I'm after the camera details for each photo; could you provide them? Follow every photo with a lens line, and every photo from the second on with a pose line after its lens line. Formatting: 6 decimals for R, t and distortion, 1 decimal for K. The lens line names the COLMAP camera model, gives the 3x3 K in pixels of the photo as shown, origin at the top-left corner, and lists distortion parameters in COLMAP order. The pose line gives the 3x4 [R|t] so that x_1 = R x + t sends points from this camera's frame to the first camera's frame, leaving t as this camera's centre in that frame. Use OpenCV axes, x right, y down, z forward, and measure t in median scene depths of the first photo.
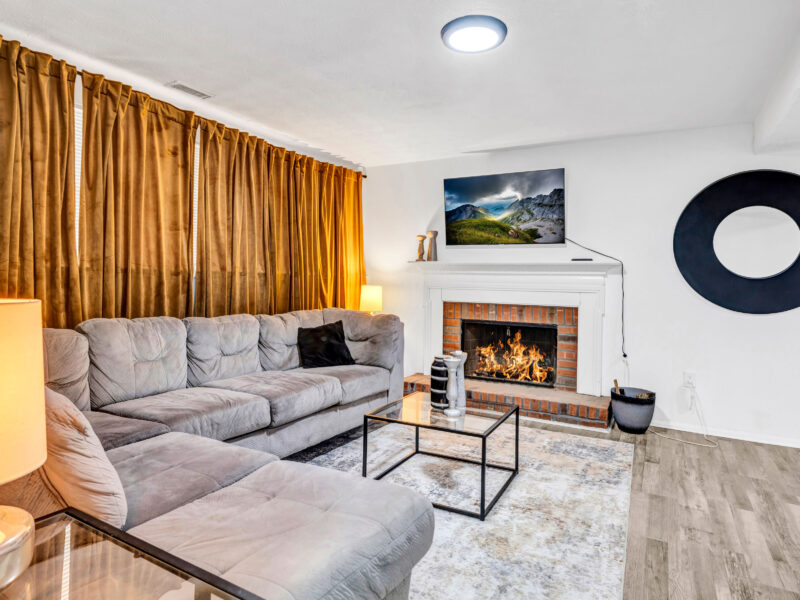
lens RADIAL K [[502.4, 0, 400.0], [0, 502.4, 300.0], [0, 0, 1]] dist [-0.035016, 0.000061]
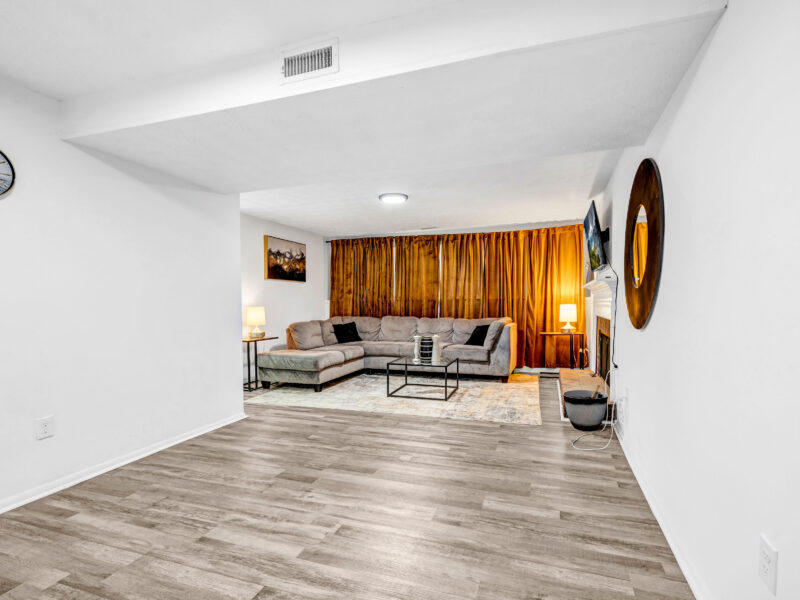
lens RADIAL K [[390.0, 0, 400.0], [0, 390.0, 300.0], [0, 0, 1]] dist [0.001382, 0.000096]
pose [[0.177892, -0.032086, -0.983527, 1.598384], [-0.033795, 0.998679, -0.038693, 0.029900], [0.983470, 0.040122, 0.176573, 0.539746]]
